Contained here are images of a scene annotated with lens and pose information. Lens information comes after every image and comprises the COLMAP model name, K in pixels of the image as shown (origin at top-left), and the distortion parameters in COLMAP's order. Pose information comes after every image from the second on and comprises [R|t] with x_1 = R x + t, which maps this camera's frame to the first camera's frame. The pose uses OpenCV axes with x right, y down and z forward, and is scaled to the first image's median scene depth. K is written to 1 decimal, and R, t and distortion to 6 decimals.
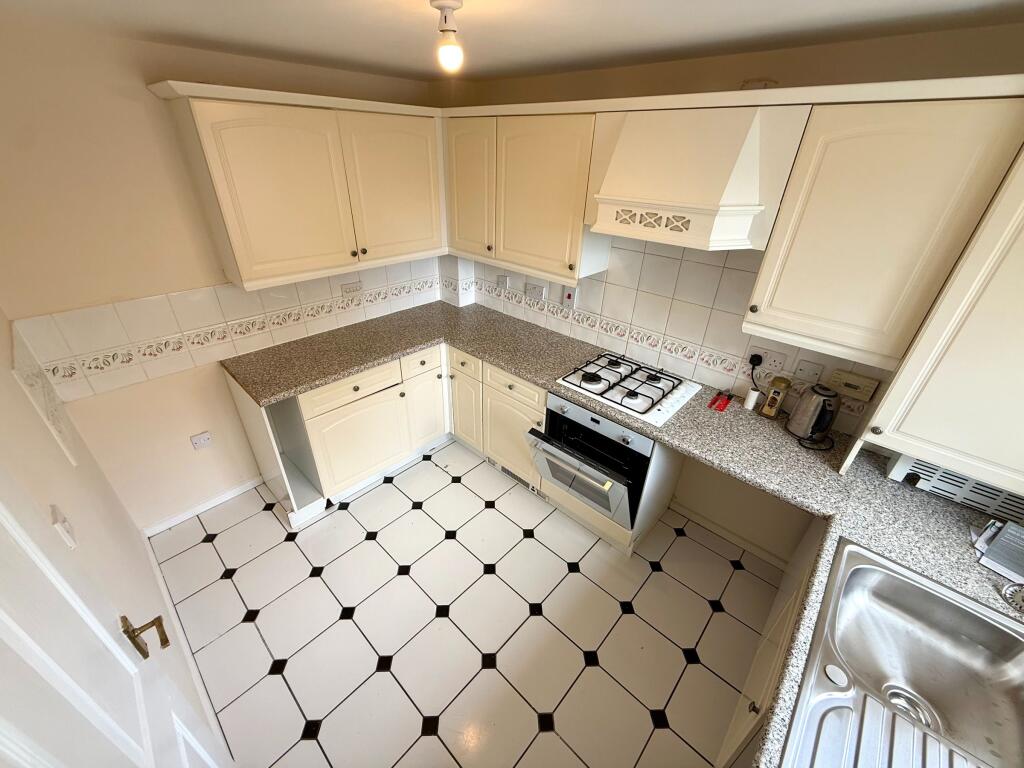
lens RADIAL K [[406.5, 0, 508.9], [0, 406.5, 382.6], [0, 0, 1]] dist [-0.015440, 0.000023]
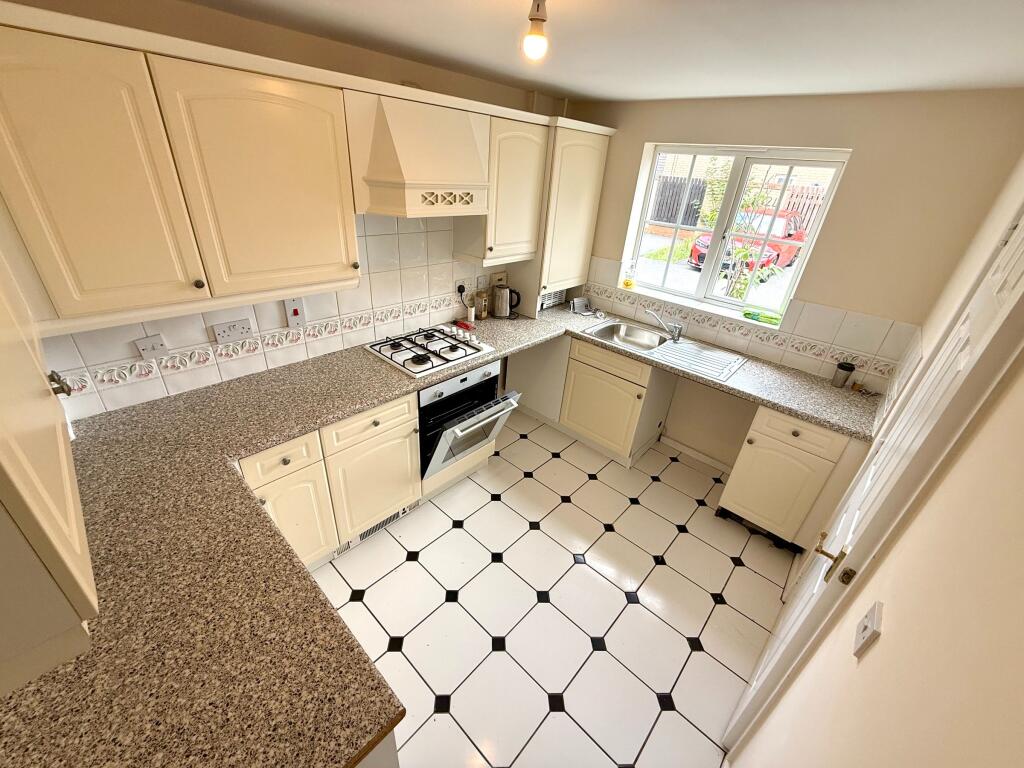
lens RADIAL K [[406.5, 0, 509.1], [0, 406.5, 382.7], [0, 0, 1]] dist [-0.015440, 0.000023]
pose [[-0.006494, -0.492391, 0.870350, -0.774257], [0.434644, 0.782462, 0.445912, -0.348670], [-0.900579, 0.381188, 0.208934, 0.642189]]
